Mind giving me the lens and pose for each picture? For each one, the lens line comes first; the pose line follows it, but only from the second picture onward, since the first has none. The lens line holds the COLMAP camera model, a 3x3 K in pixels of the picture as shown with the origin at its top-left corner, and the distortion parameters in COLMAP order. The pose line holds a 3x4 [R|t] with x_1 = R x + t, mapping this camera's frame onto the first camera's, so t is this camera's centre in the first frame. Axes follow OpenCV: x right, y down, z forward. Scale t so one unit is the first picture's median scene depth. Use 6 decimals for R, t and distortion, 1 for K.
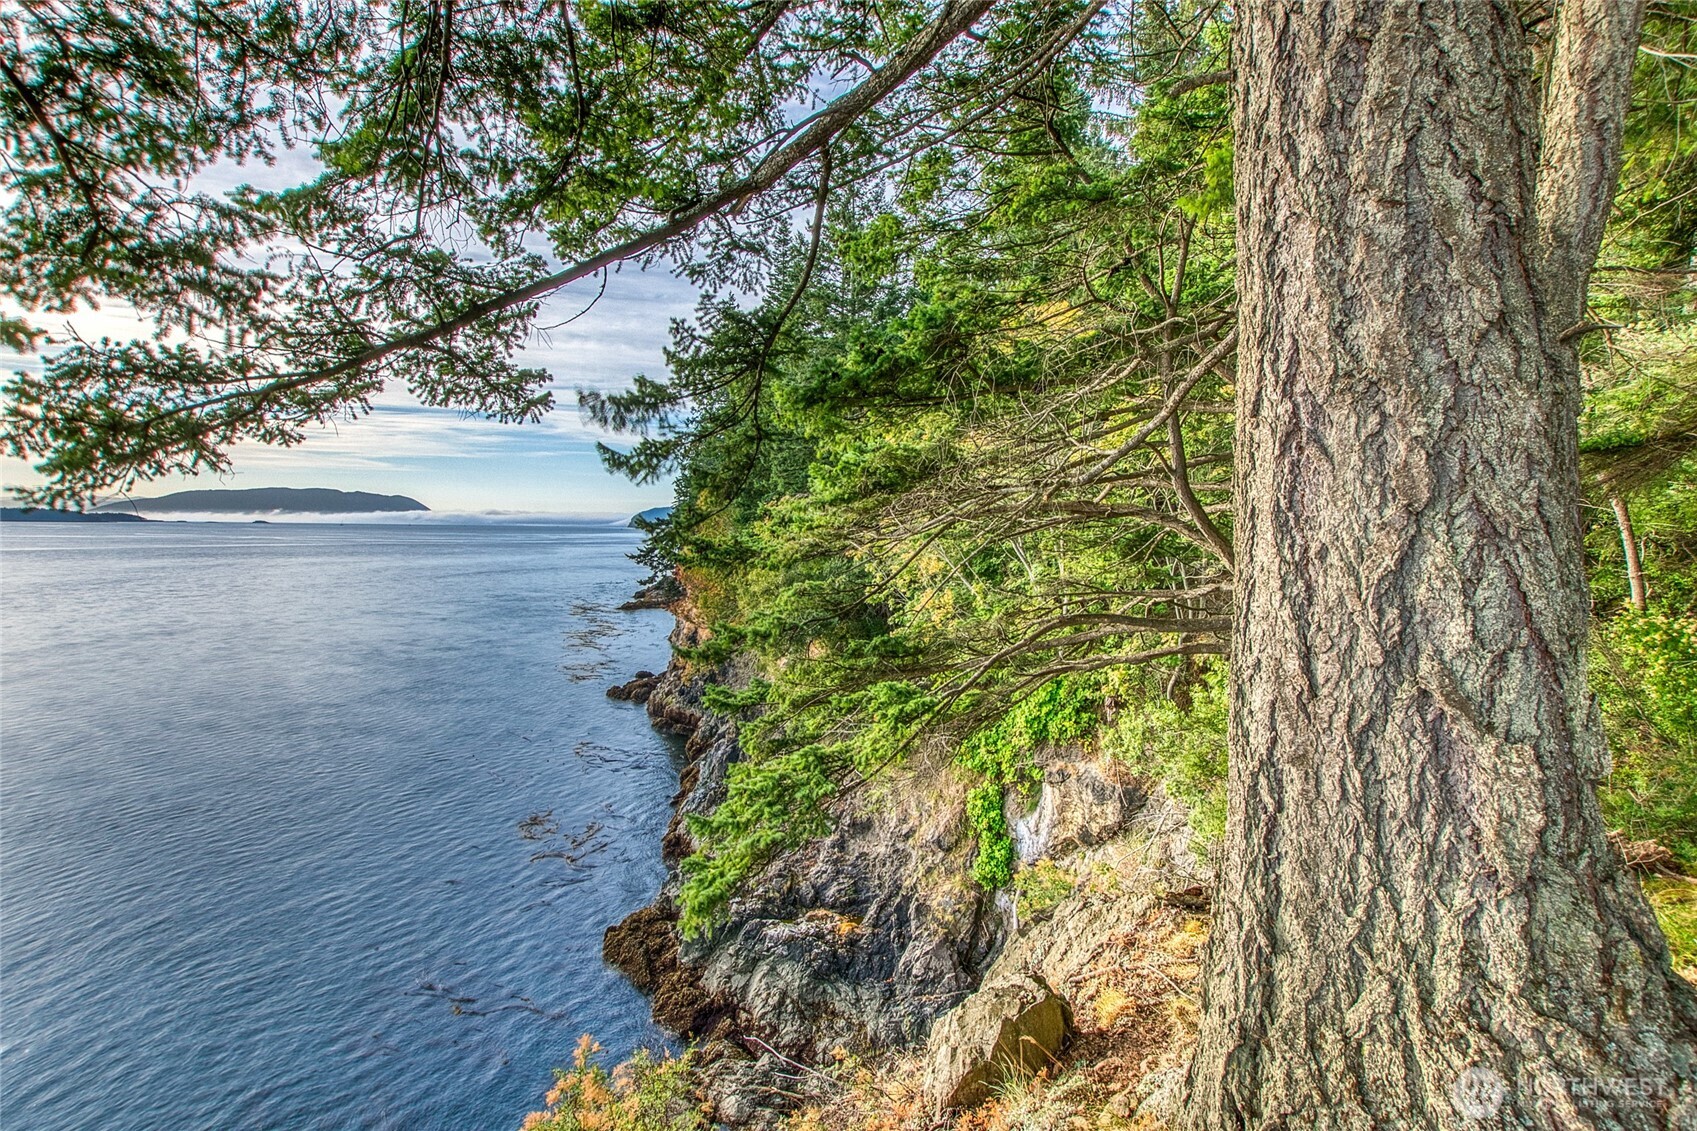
lens RADIAL K [[740.2, 0, 851.0], [0, 740.2, 563.3], [0, 0, 1]] dist [-0.019086, 0.003115]
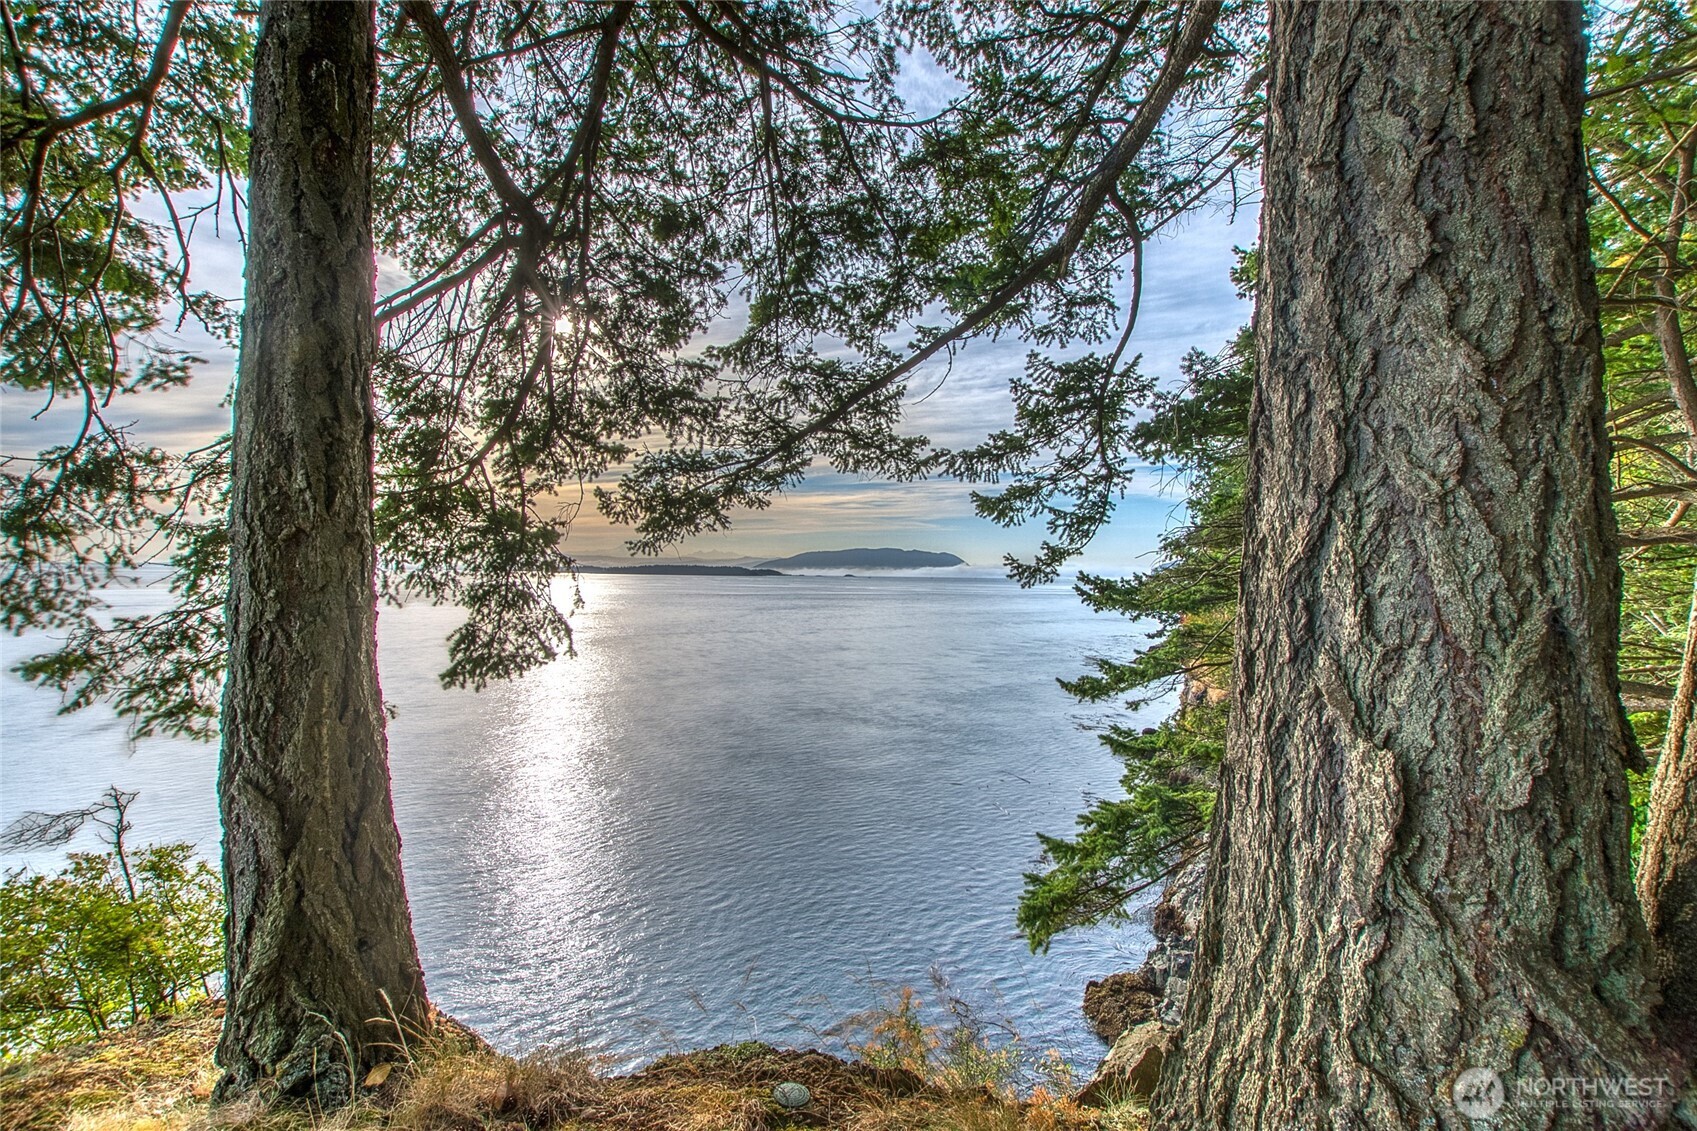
lens RADIAL K [[740.2, 0, 857.3], [0, 740.2, 564.7], [0, 0, 1]] dist [-0.019086, 0.003115]
pose [[0.784908, -0.011830, -0.619499, 0.347778], [-0.031163, 0.997799, -0.058538, 0.035702], [0.618828, 0.065252, 0.782812, -0.025688]]
